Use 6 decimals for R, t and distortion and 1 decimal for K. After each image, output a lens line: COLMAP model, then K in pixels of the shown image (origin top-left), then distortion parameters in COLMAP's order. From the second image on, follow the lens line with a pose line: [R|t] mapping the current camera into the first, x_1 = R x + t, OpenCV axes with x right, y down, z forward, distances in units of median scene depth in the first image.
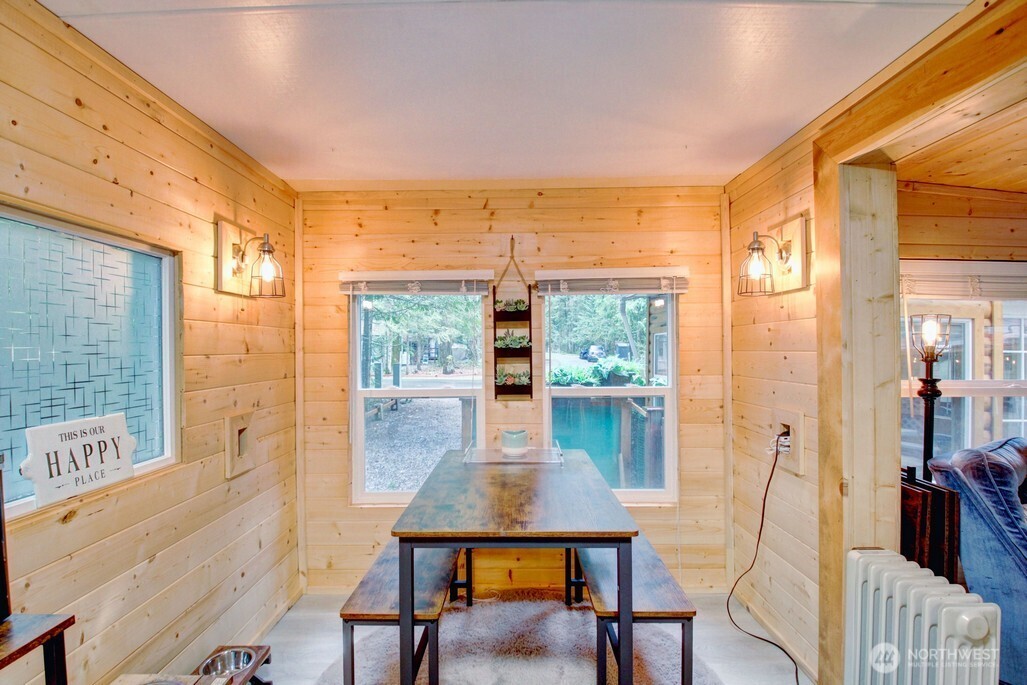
lens RADIAL K [[481.9, 0, 503.9], [0, 481.9, 349.9], [0, 0, 1]] dist [0.011496, -0.025468]
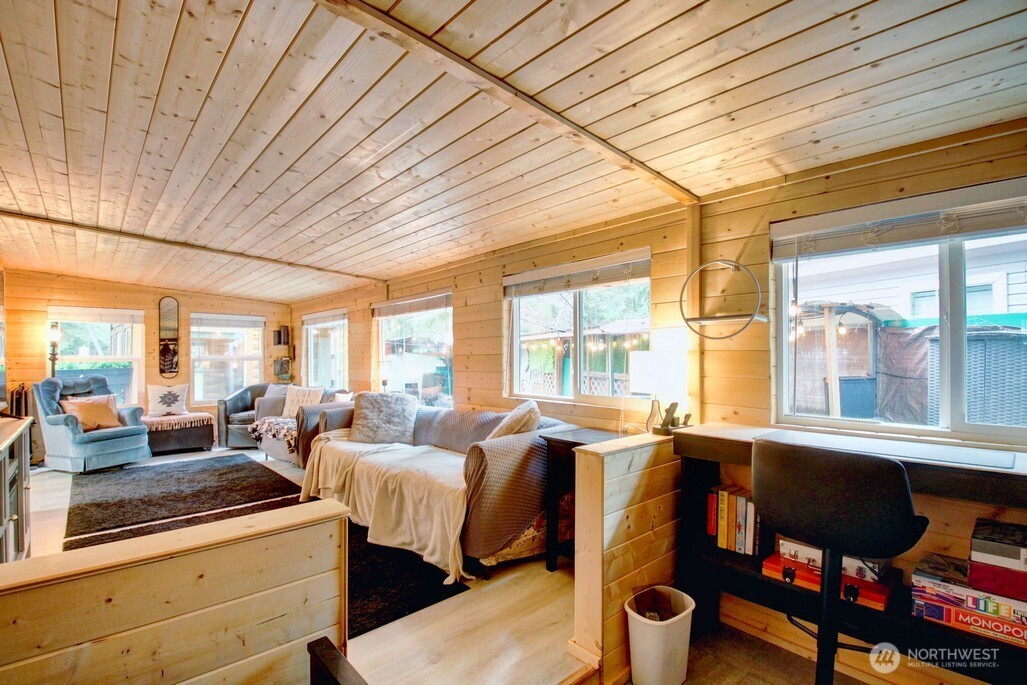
lens RADIAL K [[469.0, 0, 509.8], [0, 469.0, 348.7], [0, 0, 1]] dist [-0.012465, -0.015070]
pose [[0.722170, 0.003155, 0.691708, 0.937315], [0.010475, 0.999825, -0.015497, 0.096196], [-0.691636, 0.018437, 0.722011, -2.412627]]
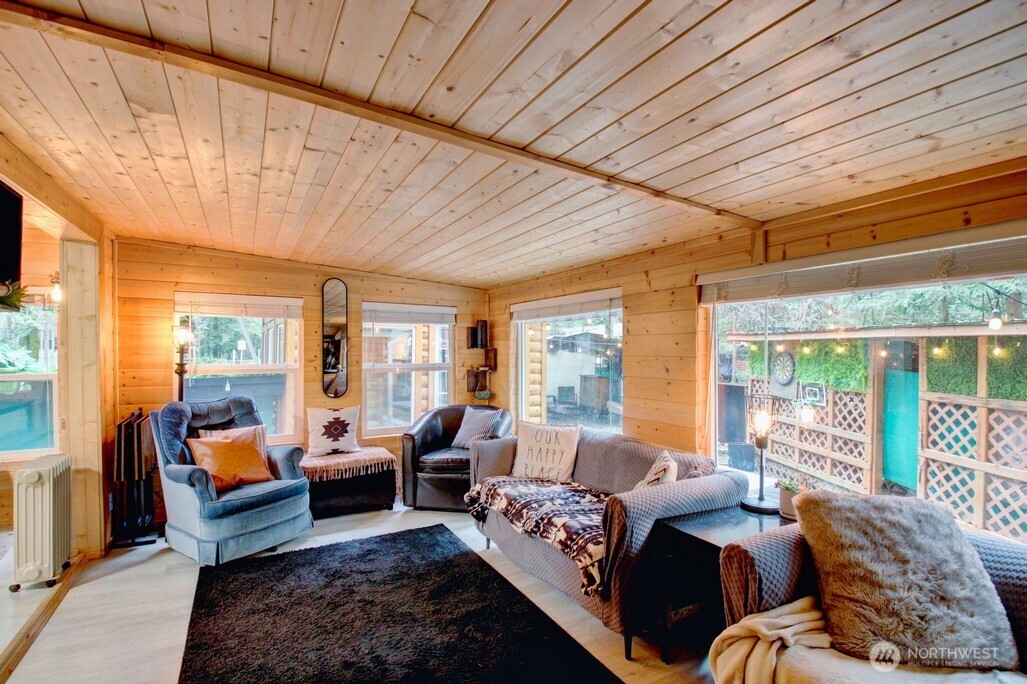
lens RADIAL K [[481.9, 0, 503.9], [0, 481.9, 349.4], [0, 0, 1]] dist [0.011496, -0.025468]
pose [[0.873317, 0.001483, 0.487151, 1.027139], [-0.000139, 0.999996, -0.002795, 0.014771], [-0.487153, 0.002374, 0.873313, -1.043393]]
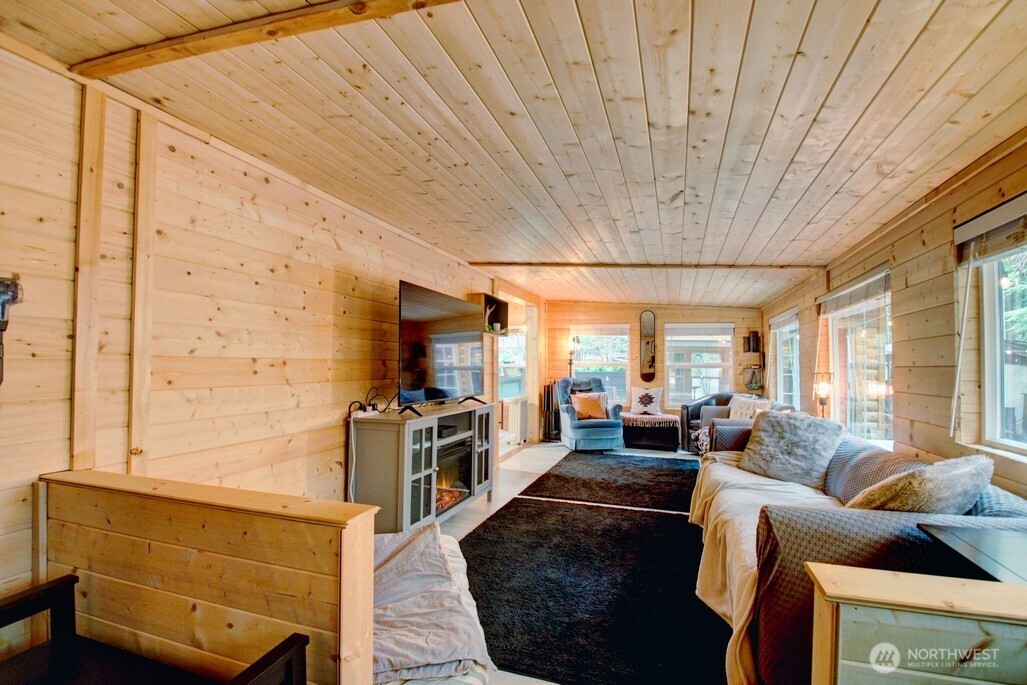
lens RADIAL K [[469.0, 0, 509.8], [0, 469.0, 348.7], [0, 0, 1]] dist [-0.012465, -0.015070]
pose [[0.949299, -0.000600, -0.314373, 1.503512], [-0.009718, 0.999464, -0.031254, 0.091593], [0.314223, 0.032725, 0.948785, -2.340783]]
